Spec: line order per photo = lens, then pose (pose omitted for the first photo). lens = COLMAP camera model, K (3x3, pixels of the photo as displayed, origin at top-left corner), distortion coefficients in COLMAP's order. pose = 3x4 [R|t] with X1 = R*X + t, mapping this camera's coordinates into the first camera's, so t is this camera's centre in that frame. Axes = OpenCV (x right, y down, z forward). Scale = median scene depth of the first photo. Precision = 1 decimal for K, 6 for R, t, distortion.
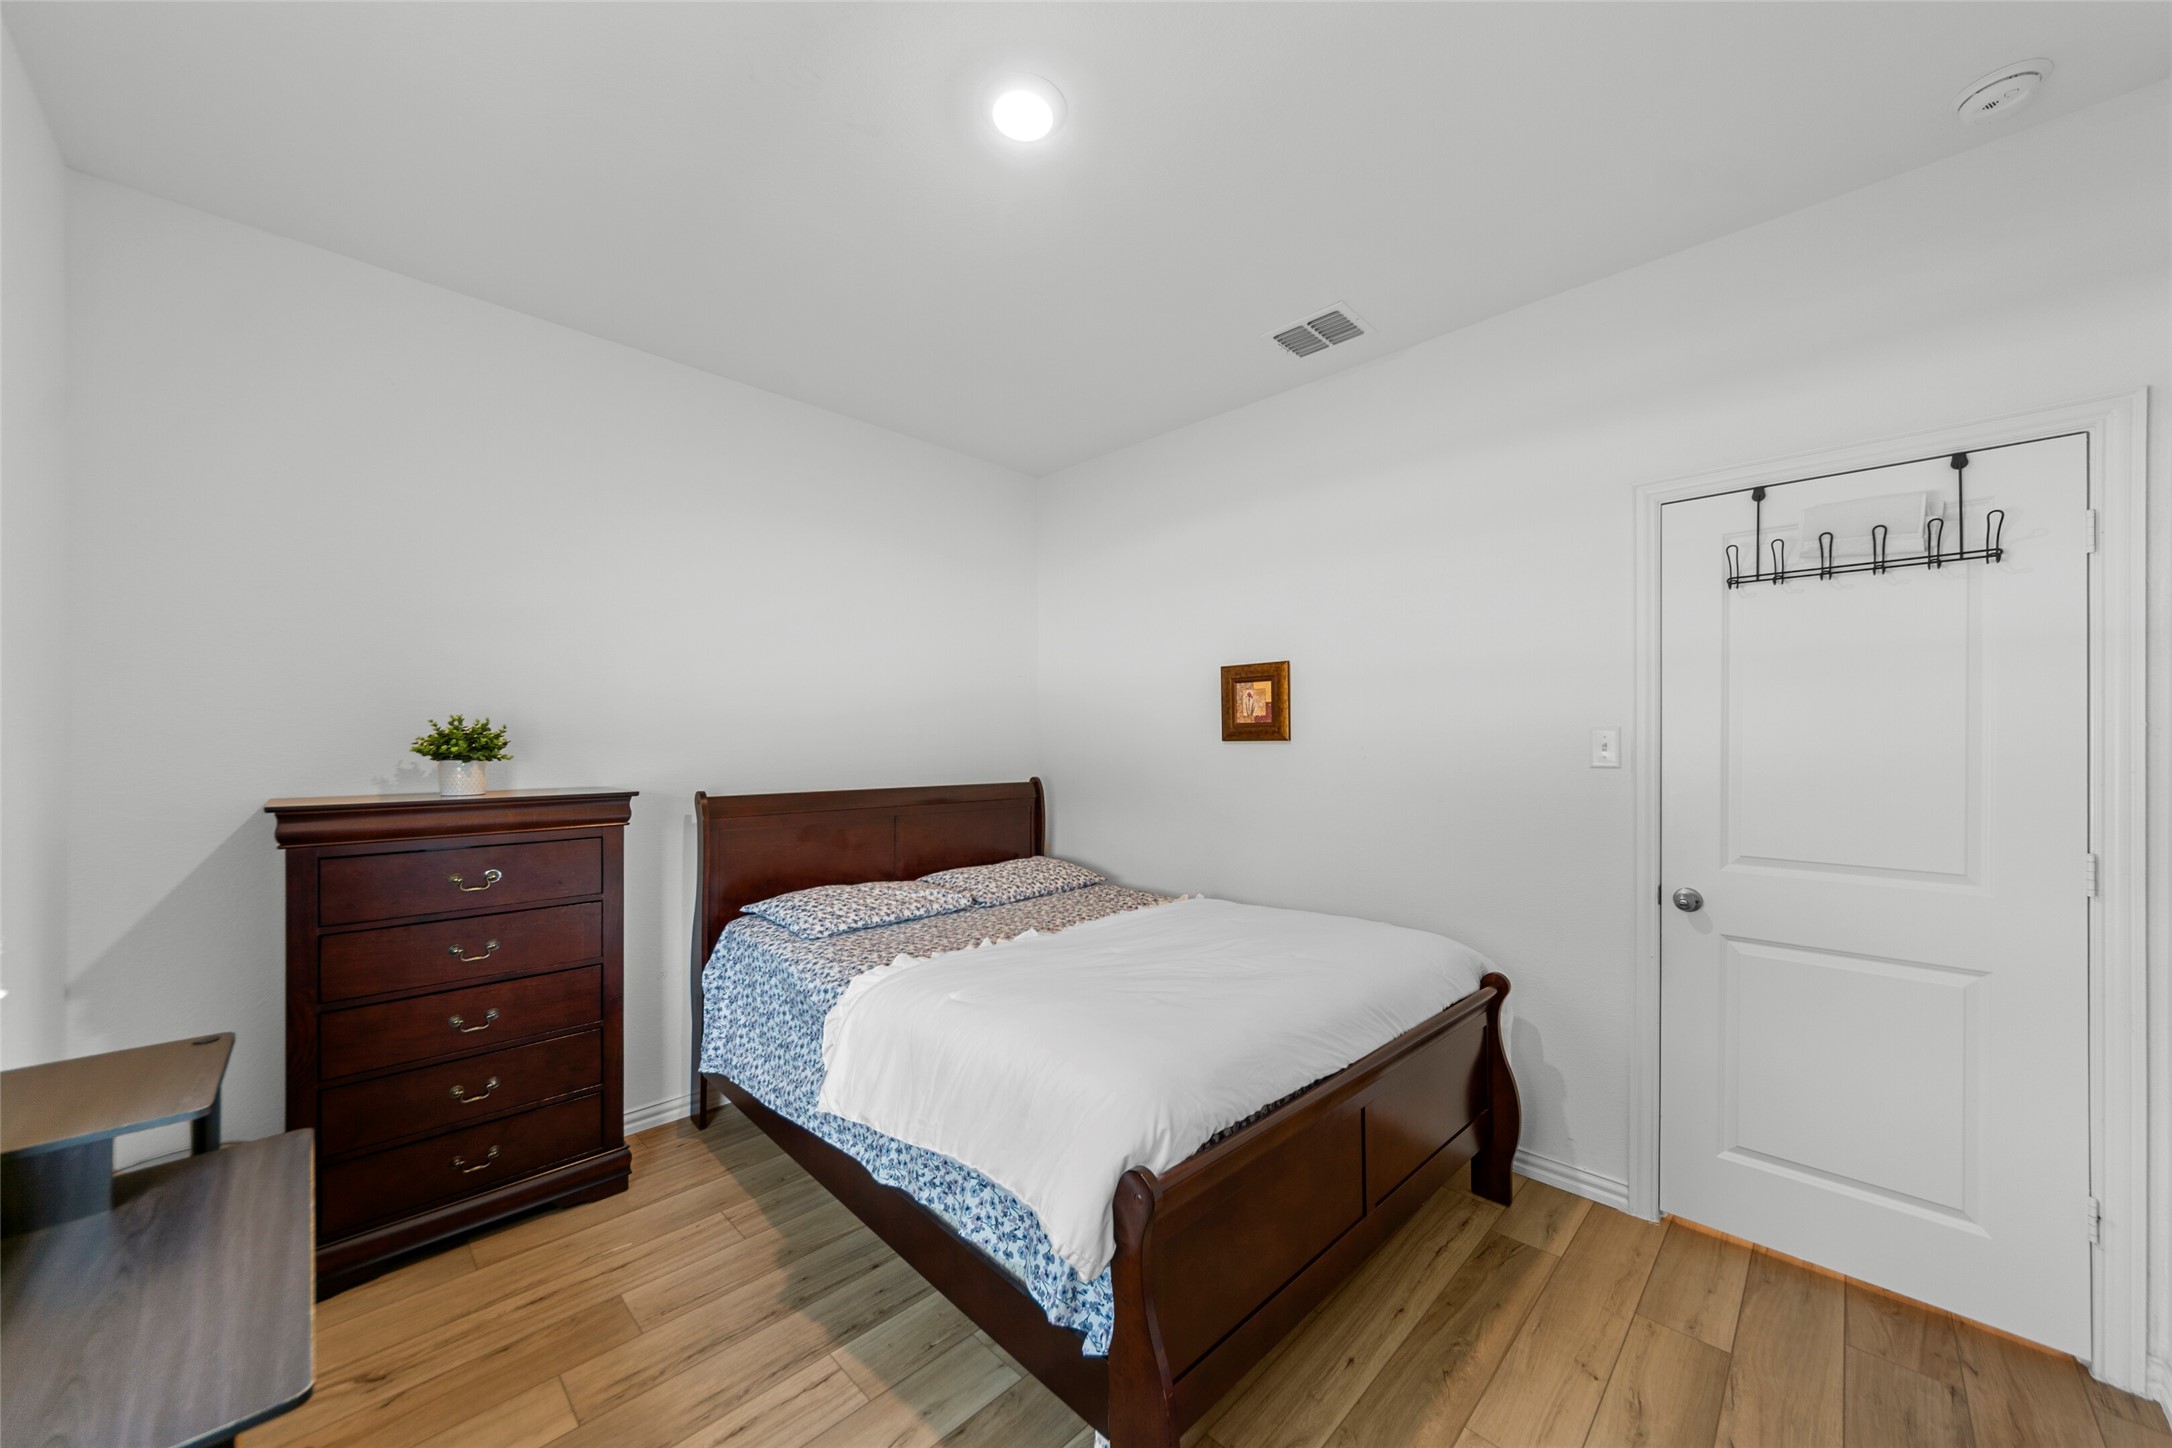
lens RADIAL K [[770.6, 0, 1094.6], [0, 770.6, 738.7], [0, 0, 1]] dist [-0.002727, -0.000136]
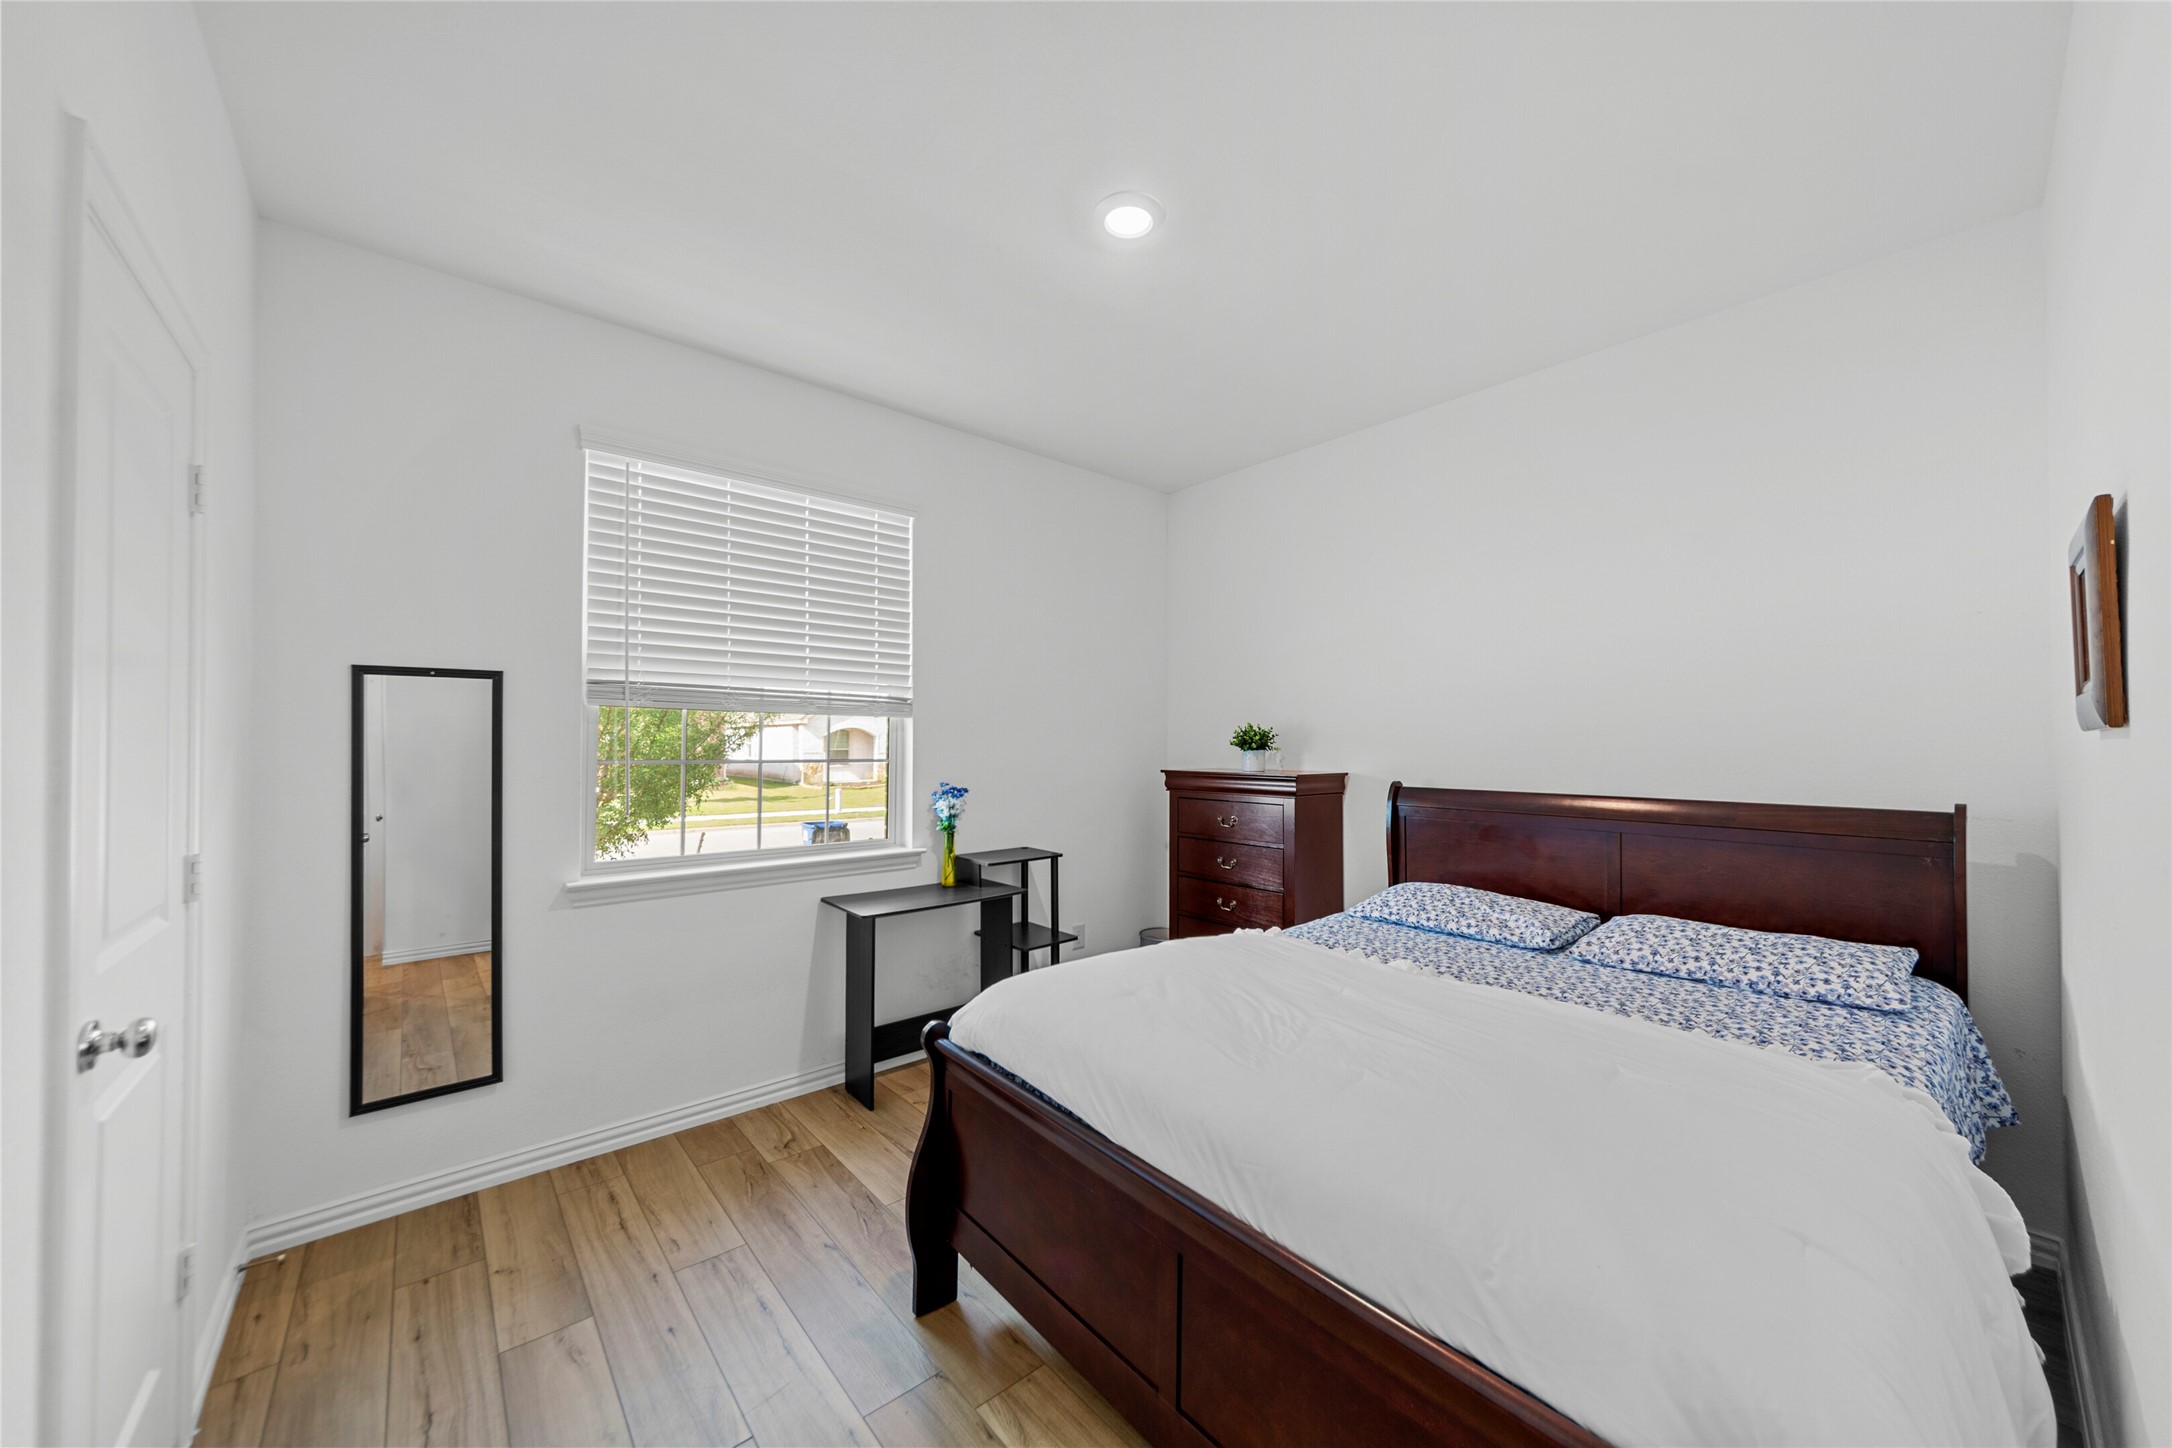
lens RADIAL K [[770.6, 0, 1093.7], [0, 770.6, 733.3], [0, 0, 1]] dist [-0.002727, -0.000136]
pose [[-0.068083, -0.006037, -0.997661, 0.856738], [0.004550, 0.999969, -0.006361, 0.001416], [0.997669, -0.004972, -0.068053, 0.779141]]
